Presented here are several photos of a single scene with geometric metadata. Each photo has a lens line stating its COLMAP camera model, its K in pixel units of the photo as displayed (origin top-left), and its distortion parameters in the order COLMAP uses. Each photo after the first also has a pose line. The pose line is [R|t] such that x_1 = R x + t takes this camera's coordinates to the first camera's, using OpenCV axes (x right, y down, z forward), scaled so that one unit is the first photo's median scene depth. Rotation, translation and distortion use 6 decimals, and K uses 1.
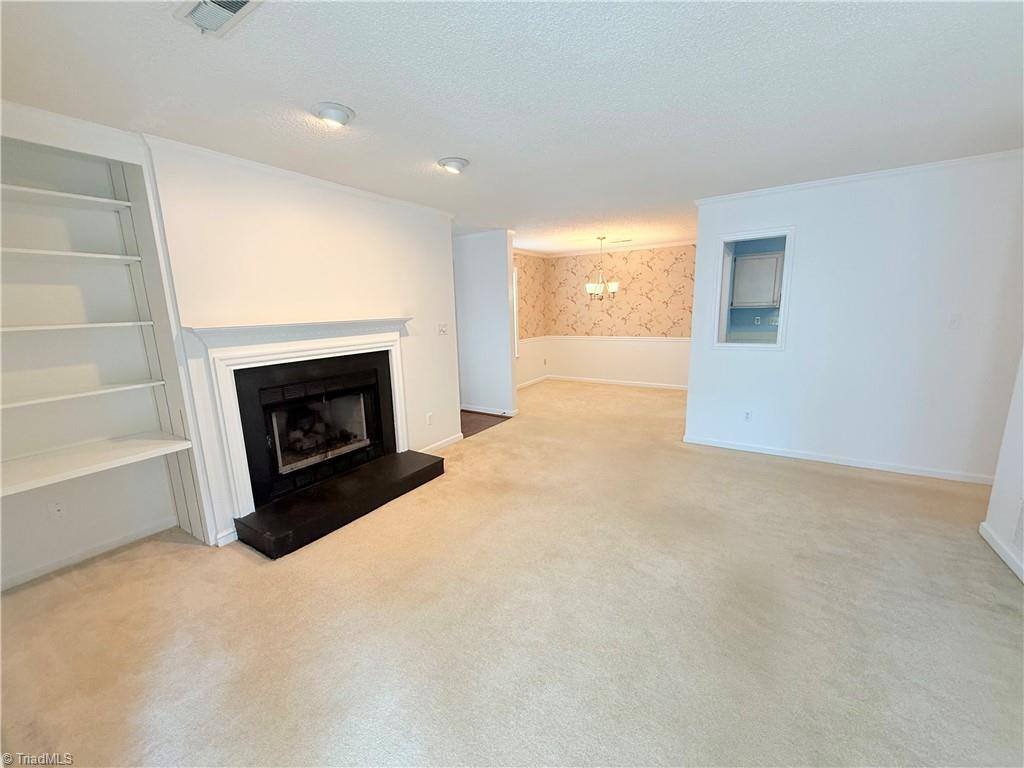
lens RADIAL K [[409.3, 0, 510.0], [0, 409.3, 385.9], [0, 0, 1]] dist [-0.000647, 0.000088]
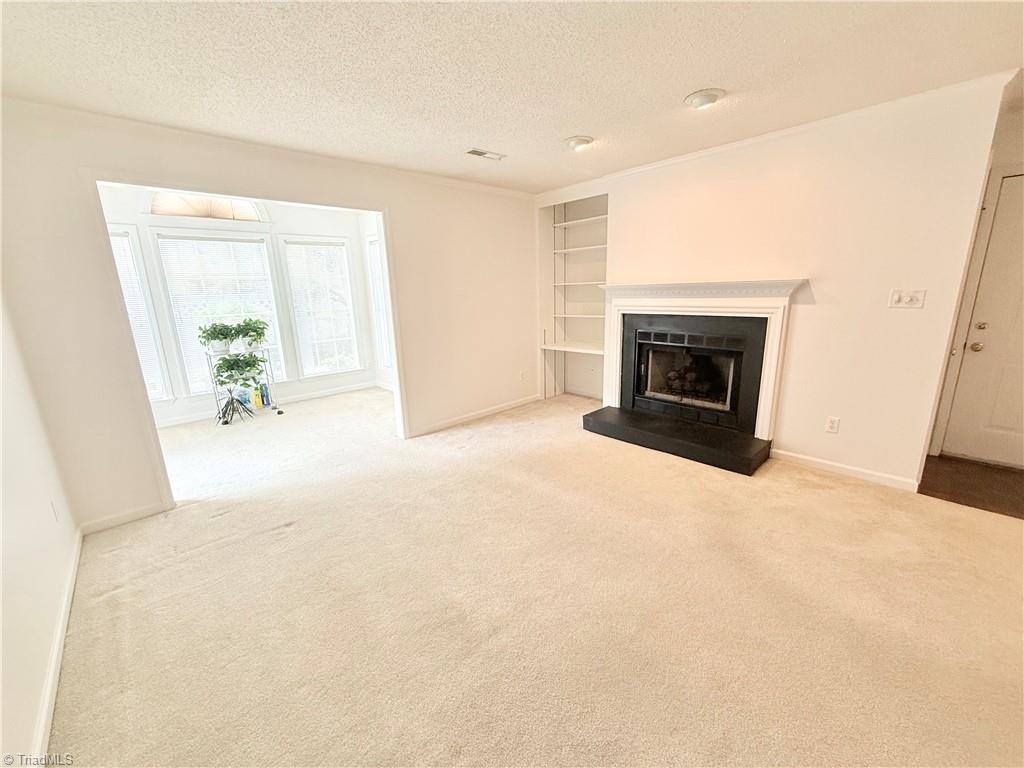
lens RADIAL K [[409.3, 0, 510.0], [0, 409.3, 385.9], [0, 0, 1]] dist [-0.000647, 0.000088]
pose [[-0.244814, 0.262411, -0.933384, 0.672759], [-0.144927, 0.941960, 0.302834, -0.133674], [0.958677, 0.209410, -0.192574, 0.671557]]
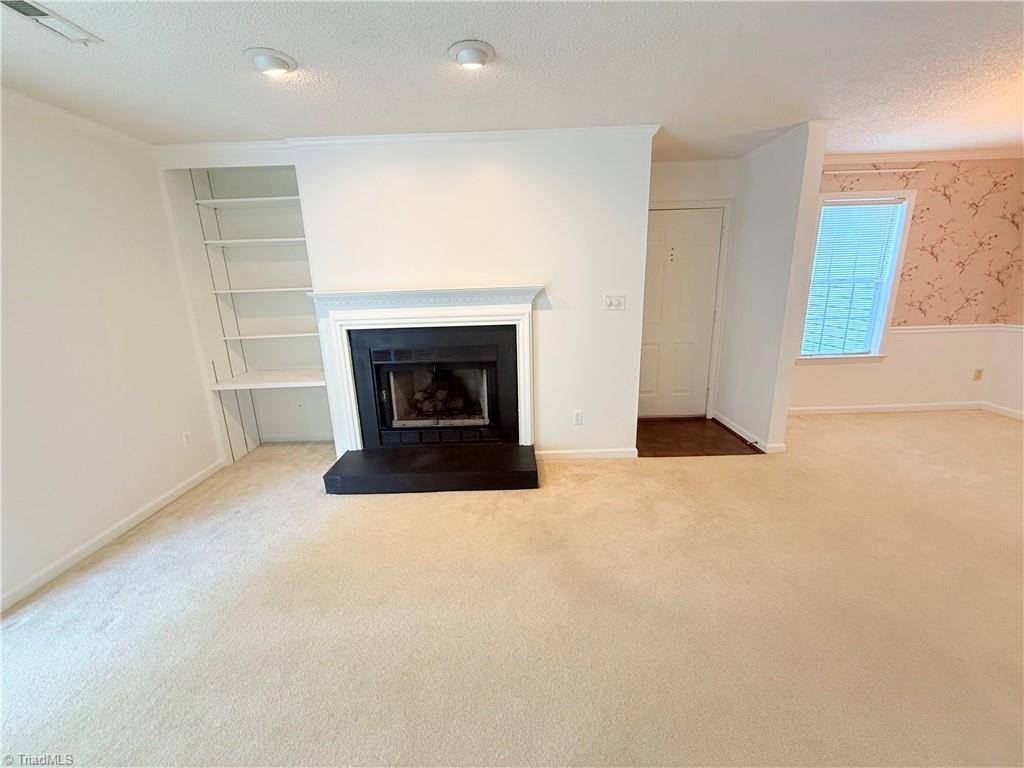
lens RADIAL K [[409.3, 0, 510.0], [0, 409.3, 385.9], [0, 0, 1]] dist [-0.000647, 0.000088]
pose [[0.544769, 0.223674, -0.808206, 0.405488], [-0.143908, 0.974410, 0.172671, -0.108294], [0.826146, 0.022242, 0.563017, 0.514779]]
